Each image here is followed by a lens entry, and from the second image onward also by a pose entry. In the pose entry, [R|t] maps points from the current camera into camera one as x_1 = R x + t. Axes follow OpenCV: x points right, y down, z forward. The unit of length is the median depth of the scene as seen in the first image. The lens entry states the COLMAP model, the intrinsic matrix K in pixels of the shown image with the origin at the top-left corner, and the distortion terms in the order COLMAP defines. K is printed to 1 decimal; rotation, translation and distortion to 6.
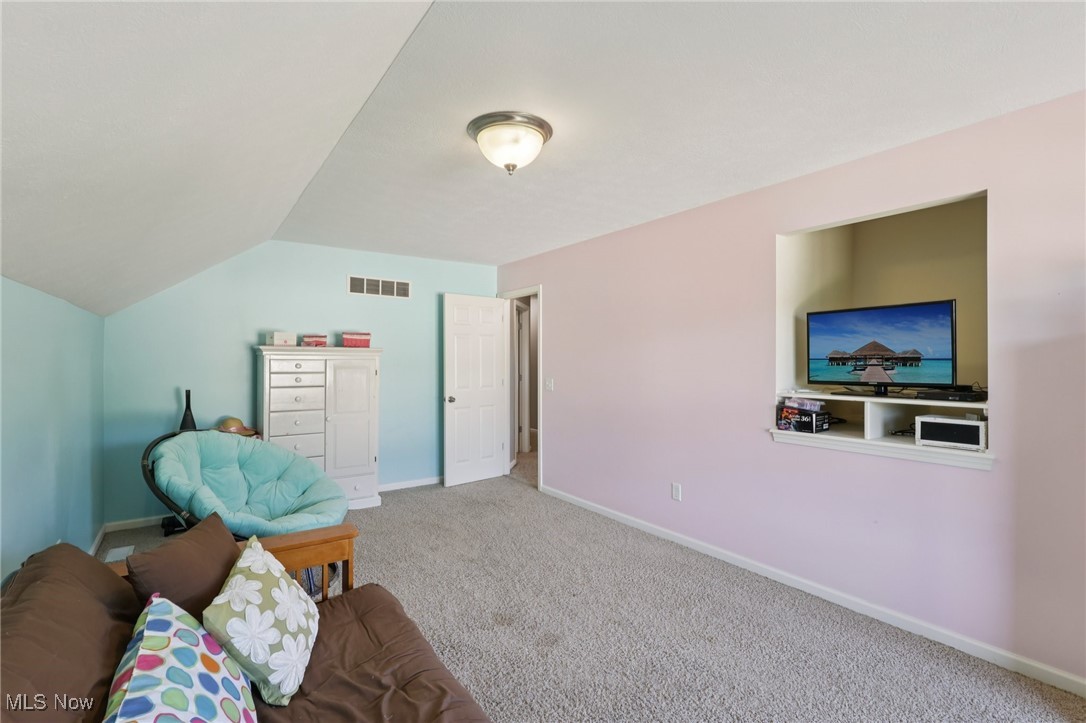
lens RADIAL K [[507.8, 0, 540.6], [0, 507.8, 360.1], [0, 0, 1]] dist [-0.000464, 0.000161]
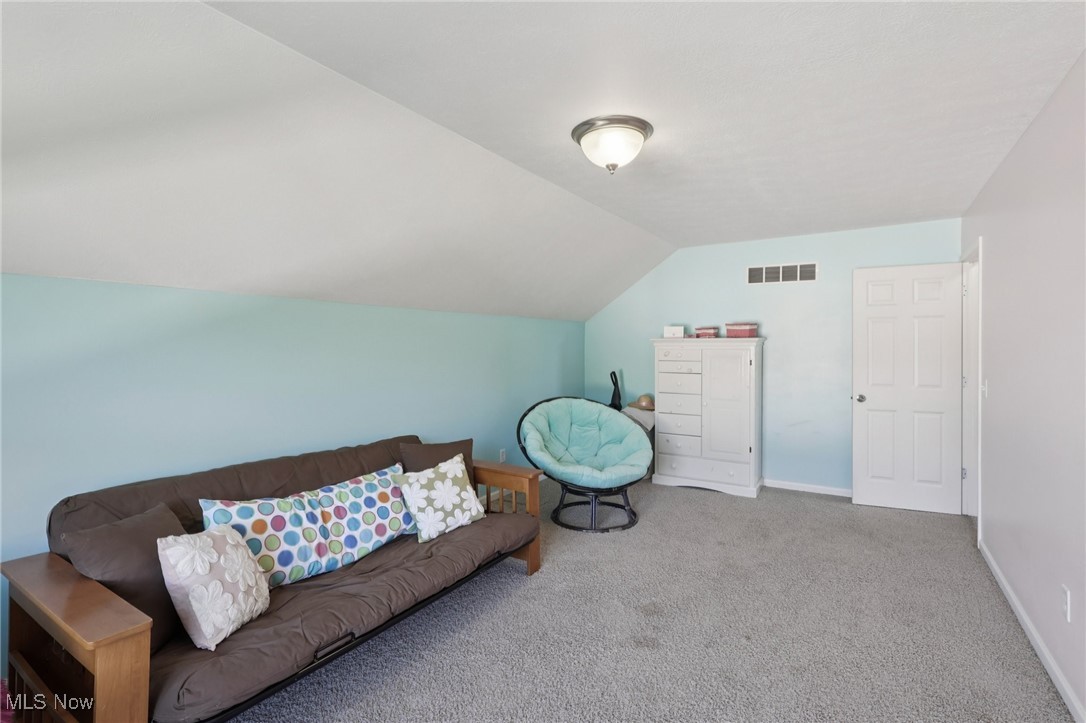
lens RADIAL K [[514.8, 0, 540.6], [0, 514.8, 349.1], [0, 0, 1]] dist [0.000133, -0.000067]
pose [[0.380053, -0.000769, -0.924964, 0.437195], [-0.001847, 0.999997, -0.001590, 0.000434], [0.924963, 0.002312, 0.380051, 0.231428]]
